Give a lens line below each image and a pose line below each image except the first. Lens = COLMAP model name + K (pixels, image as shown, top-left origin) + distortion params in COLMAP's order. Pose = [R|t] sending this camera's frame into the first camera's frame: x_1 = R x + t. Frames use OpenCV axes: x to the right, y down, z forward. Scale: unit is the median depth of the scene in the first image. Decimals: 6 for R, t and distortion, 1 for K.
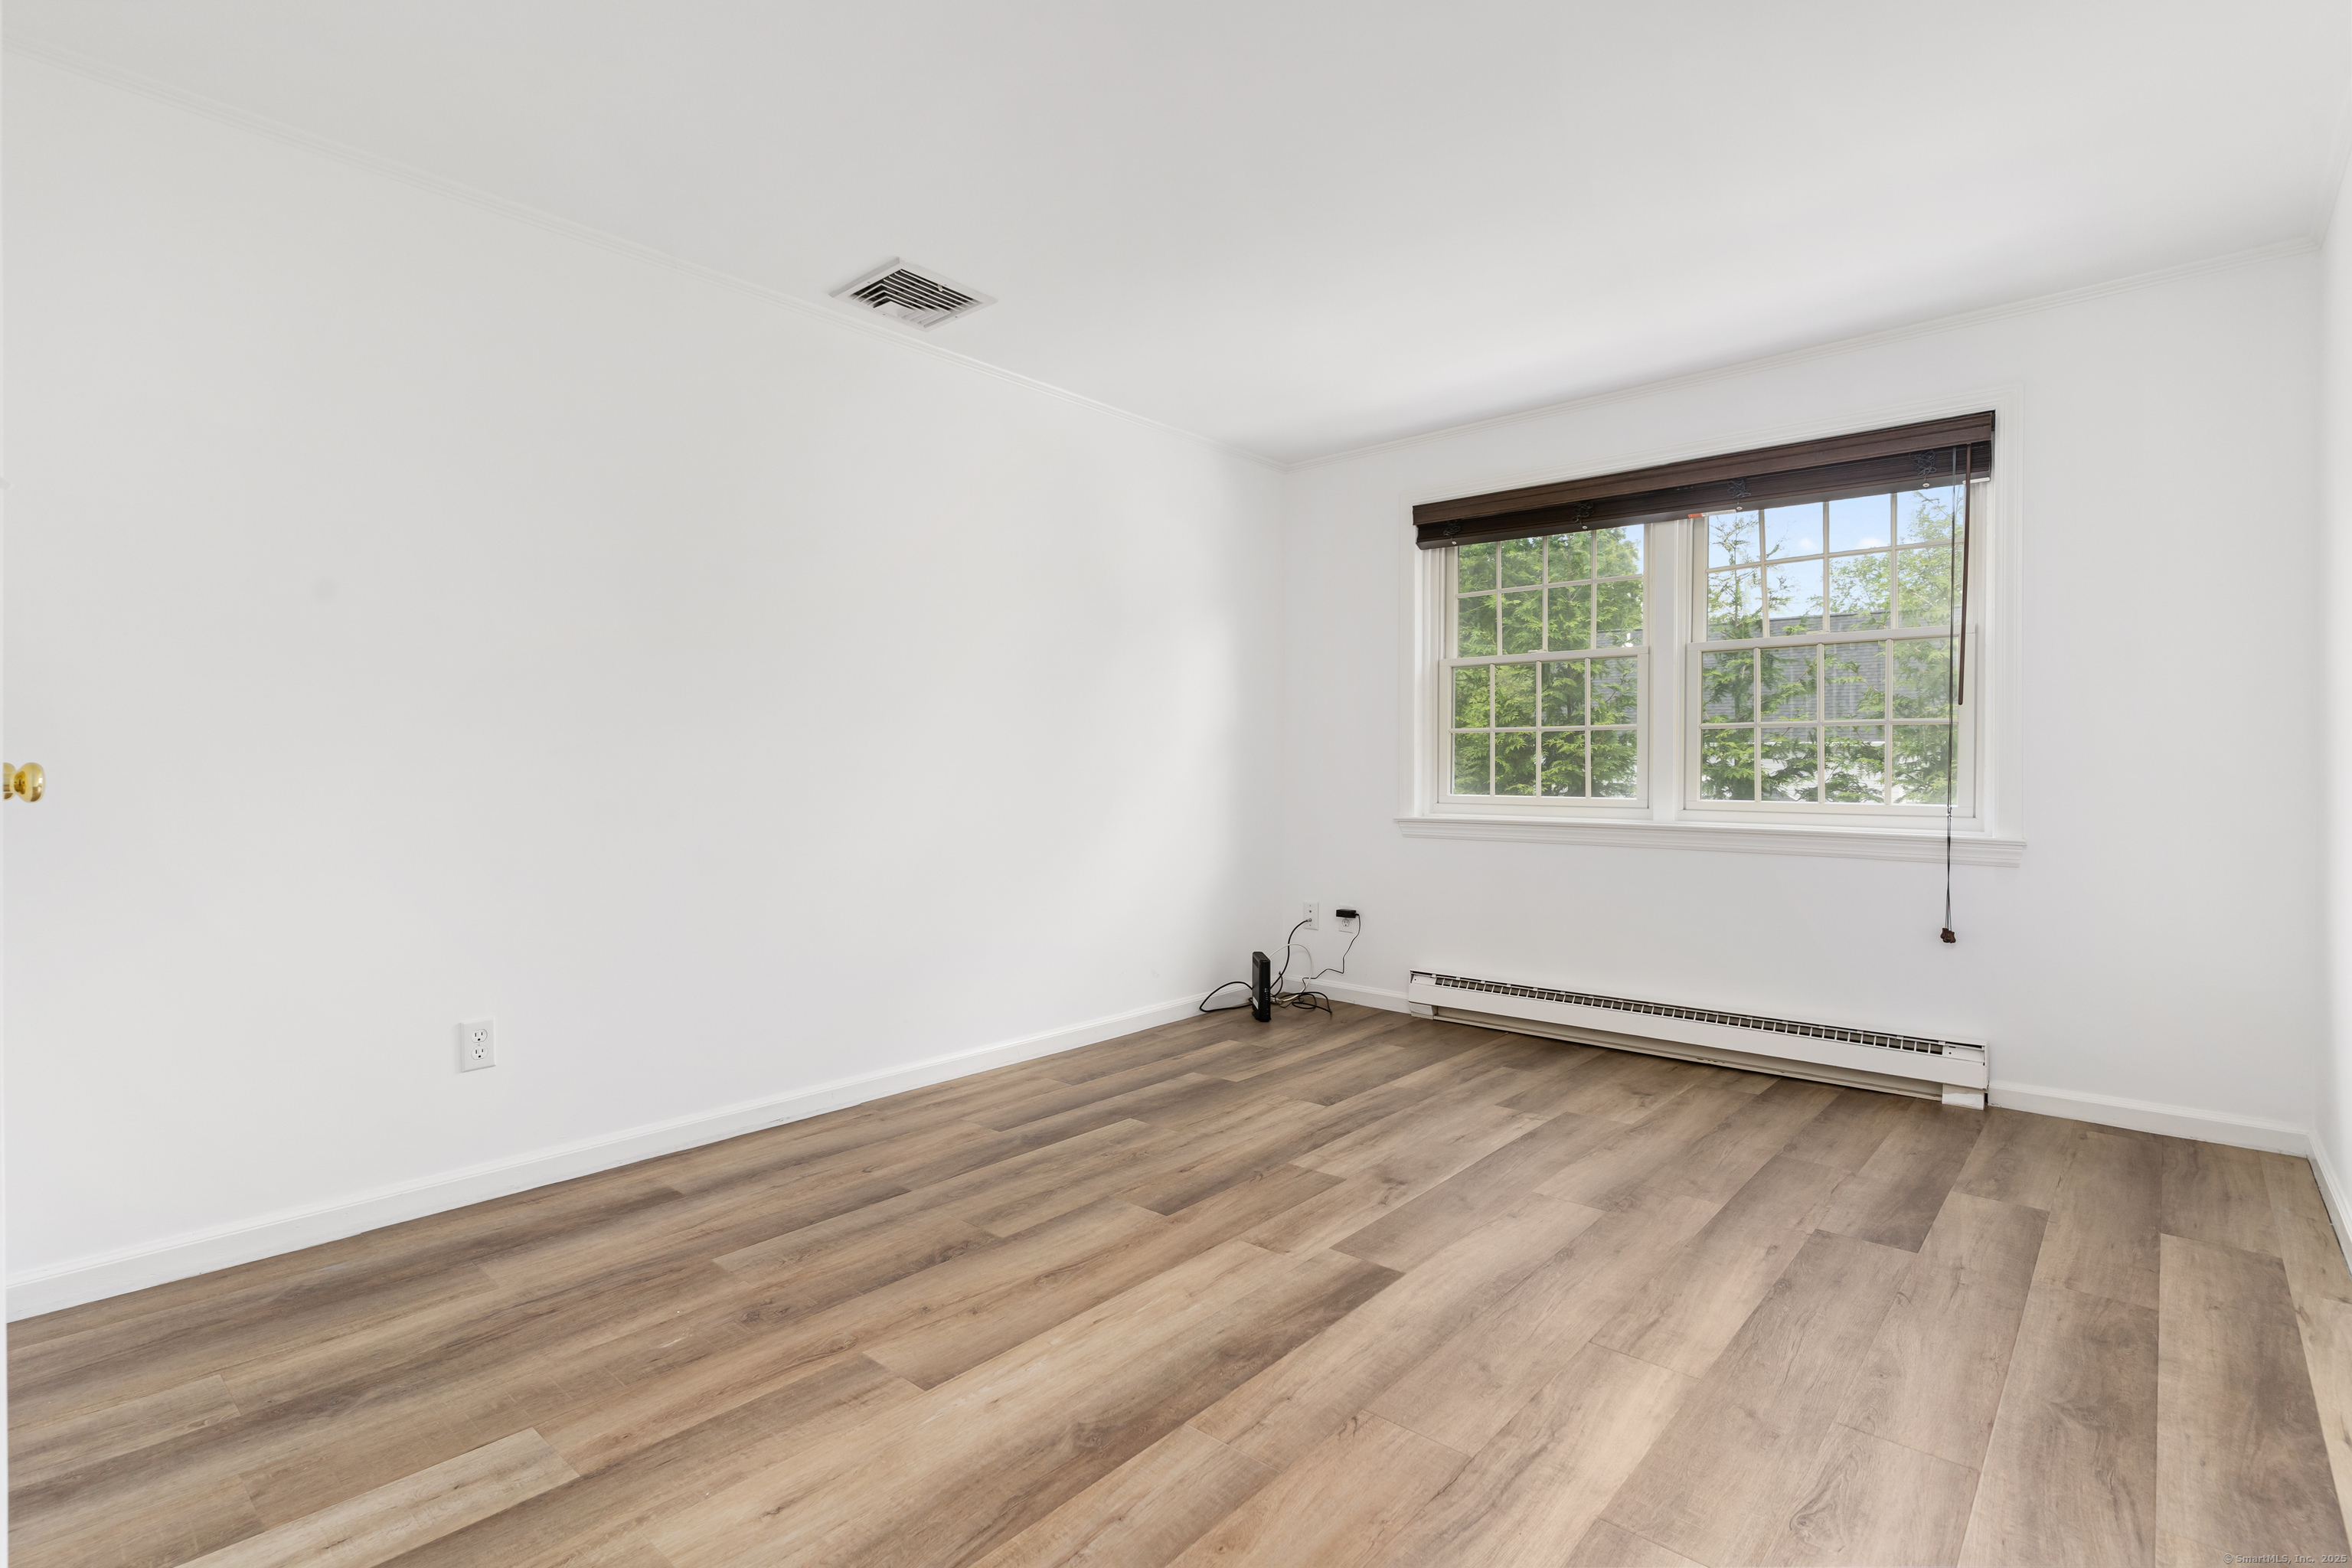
lens RADIAL K [[1130.8, 0, 1175.8], [0, 1130.8, 782.2], [0, 0, 1]] dist [-0.000088, 0.001749]
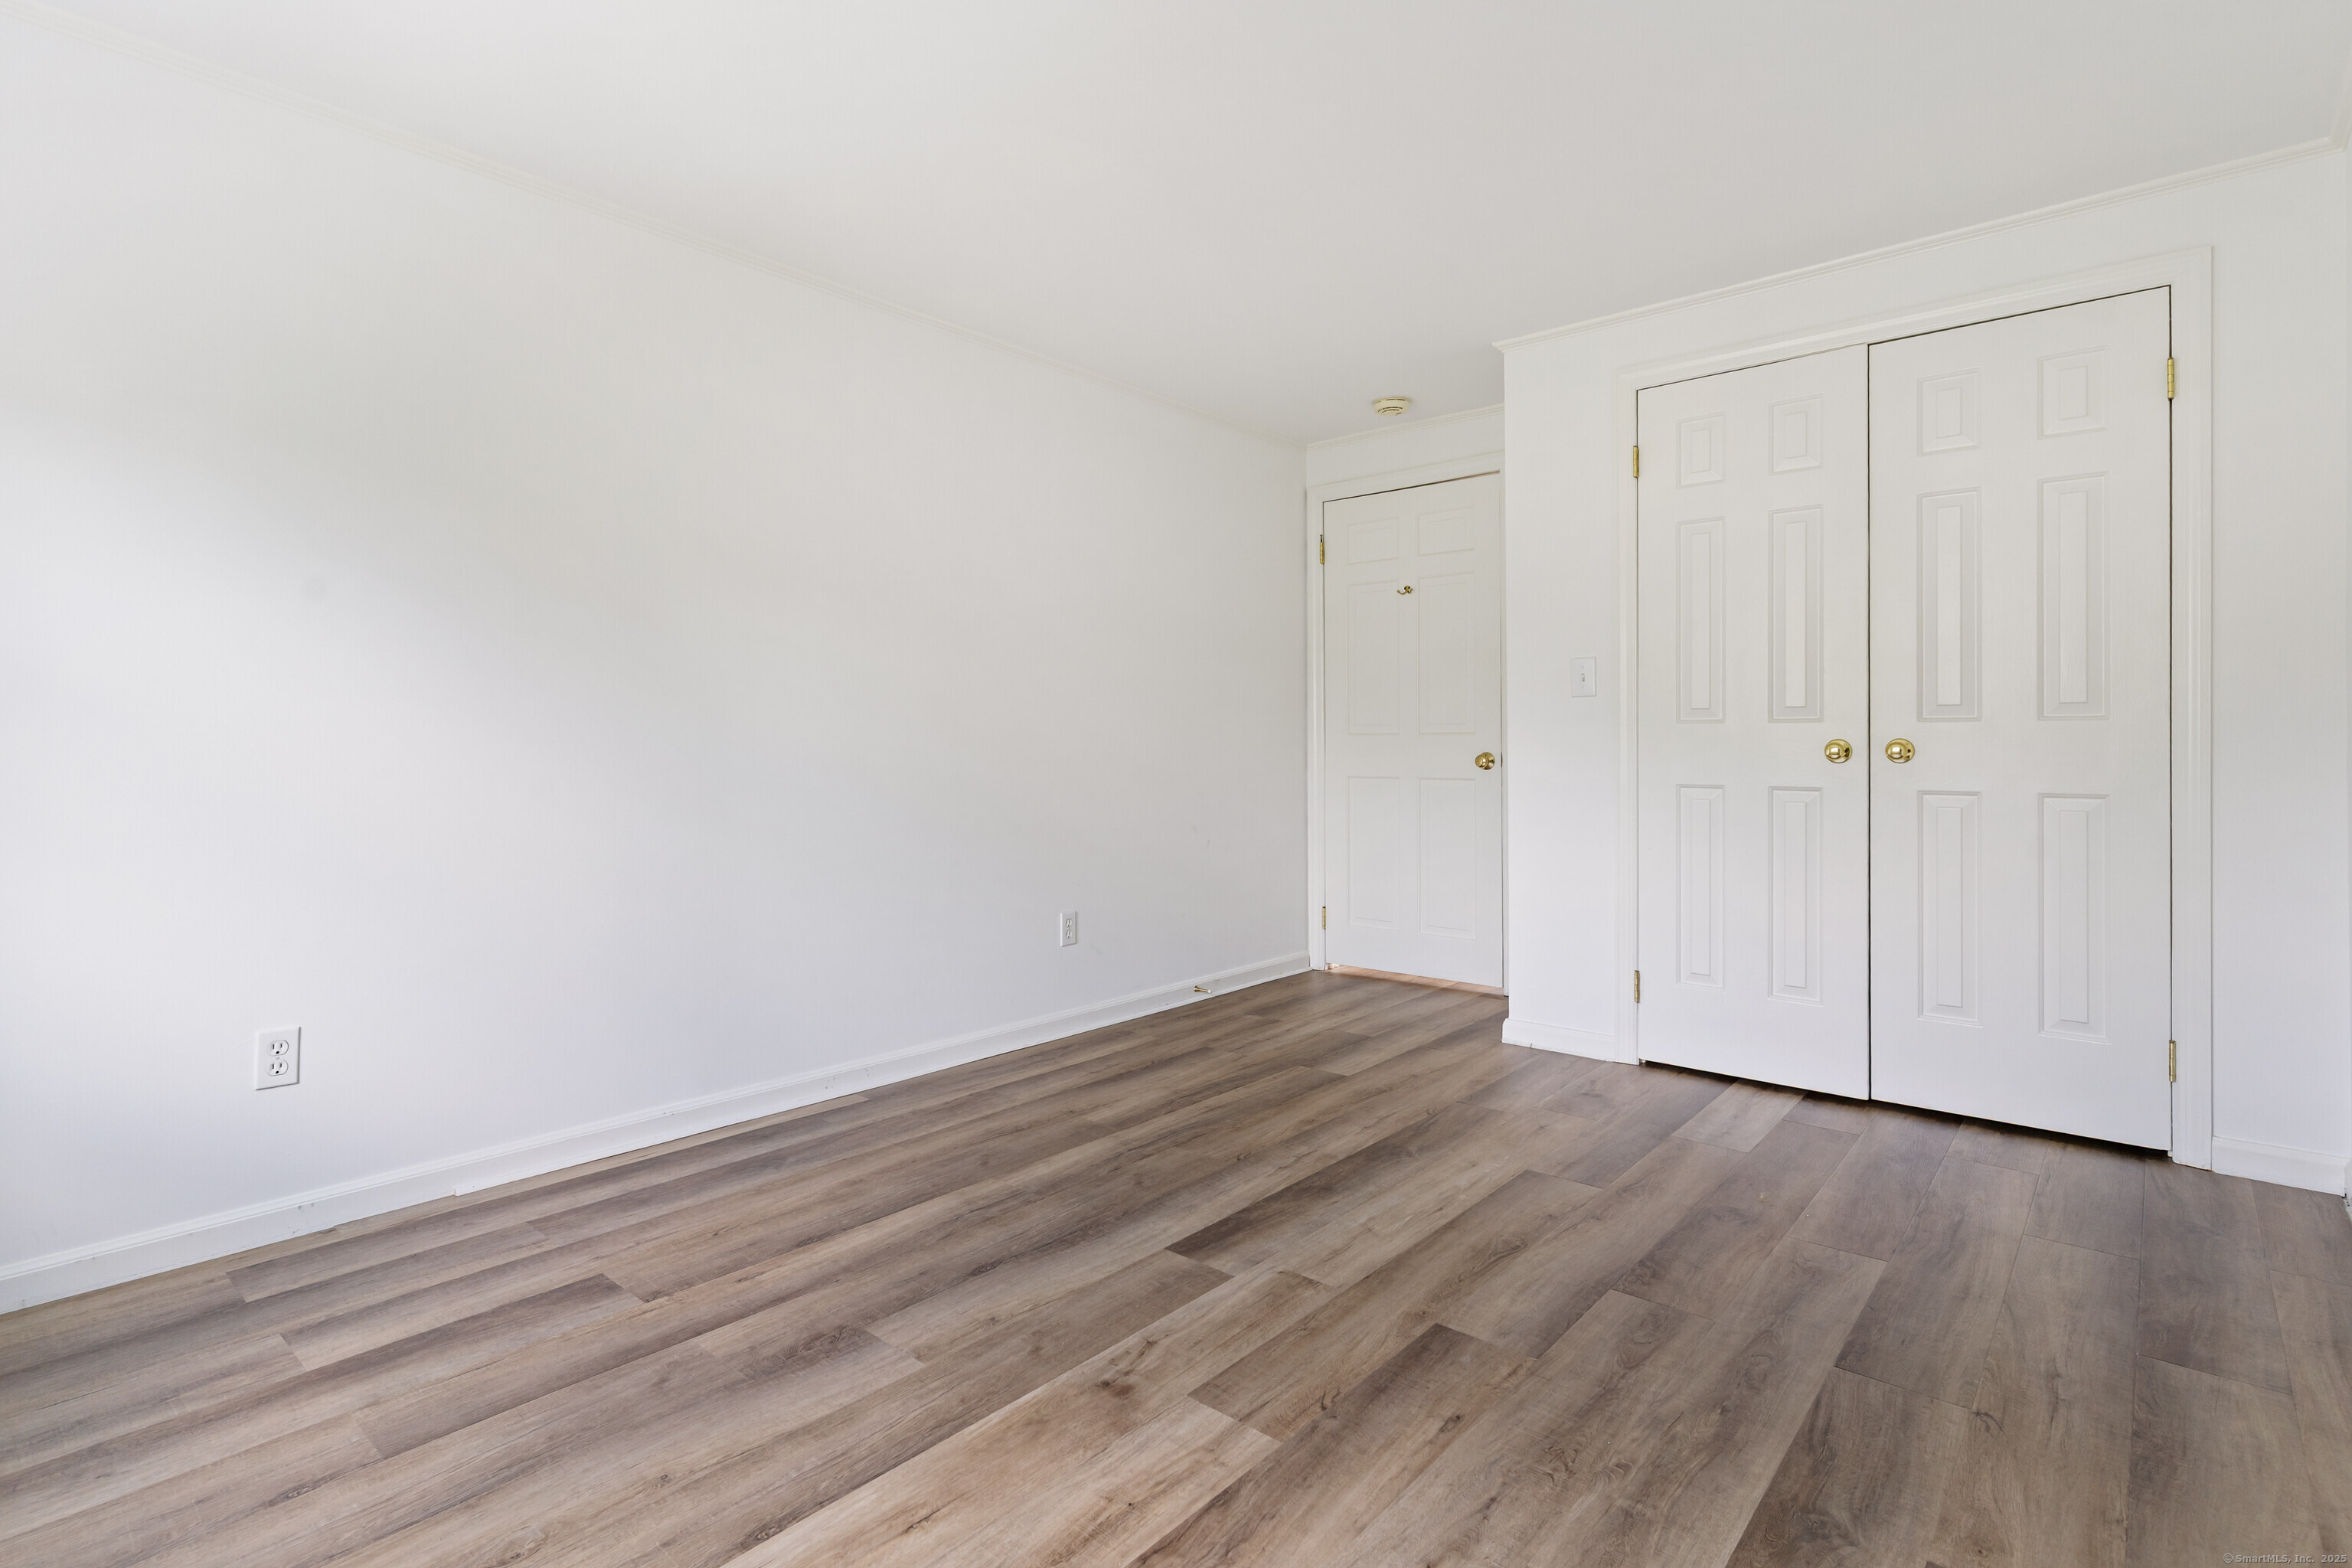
lens RADIAL K [[1130.8, 0, 1177.0], [0, 1130.8, 767.5], [0, 0, 1]] dist [-0.000088, 0.001749]
pose [[-0.999972, 0.005088, -0.005471, 0.185266], [0.004961, 0.999724, 0.022968, -0.017079], [0.005587, 0.022940, -0.999721, 1.898502]]
